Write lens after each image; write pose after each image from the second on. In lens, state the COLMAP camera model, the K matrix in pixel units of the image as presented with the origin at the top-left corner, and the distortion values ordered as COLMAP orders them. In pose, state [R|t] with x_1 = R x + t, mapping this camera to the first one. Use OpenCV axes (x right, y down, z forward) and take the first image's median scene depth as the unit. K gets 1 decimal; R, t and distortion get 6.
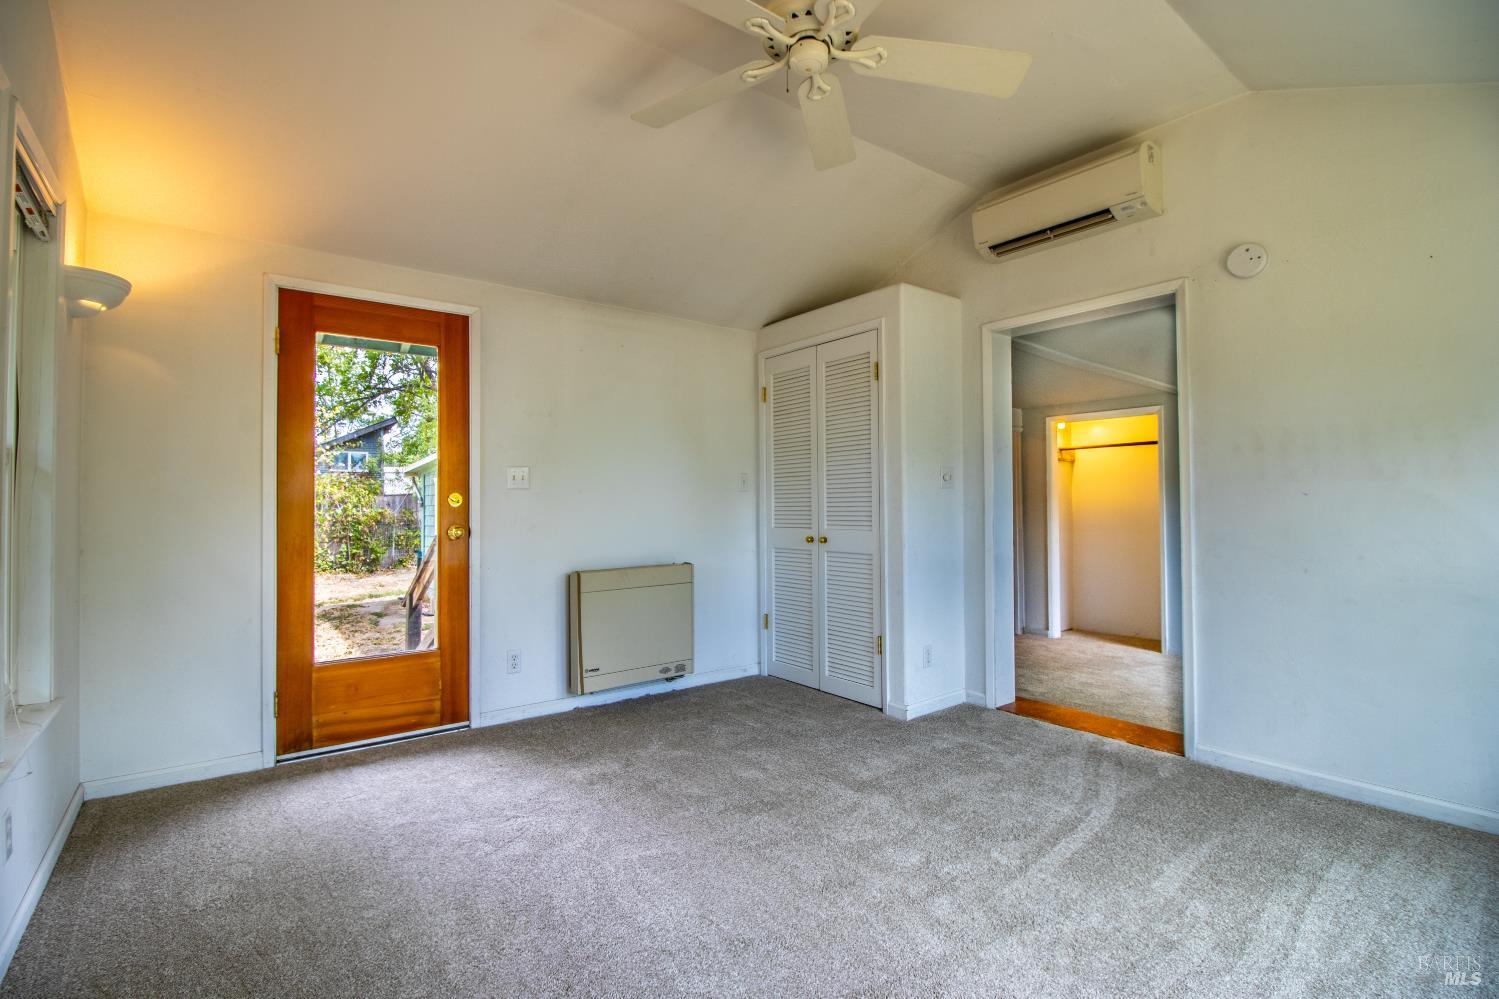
lens RADIAL K [[687.6, 0, 747.9], [0, 687.6, 490.8], [0, 0, 1]] dist [-0.002843, -0.000237]
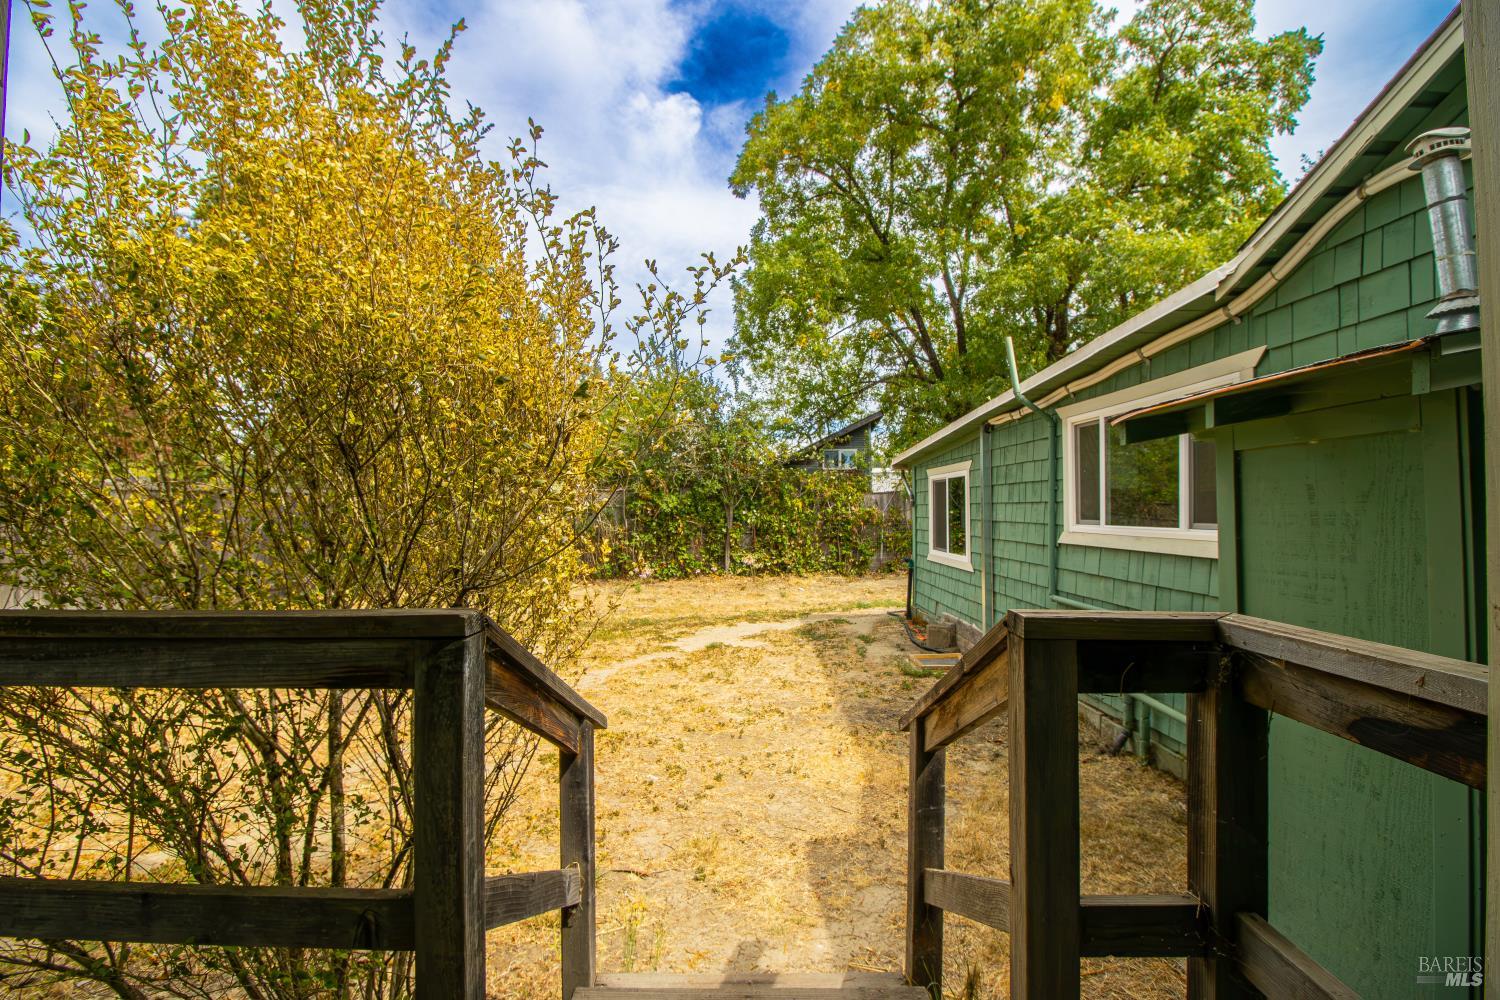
lens RADIAL K [[688.1, 0, 748.1], [0, 688.1, 497.0], [0, 0, 1]] dist [-0.002843, -0.000237]
pose [[0.786583, -0.005080, -0.617464, -0.087549], [0.010700, 0.999928, 0.005404, 0.005030], [0.617392, -0.010858, 0.786581, 0.167120]]
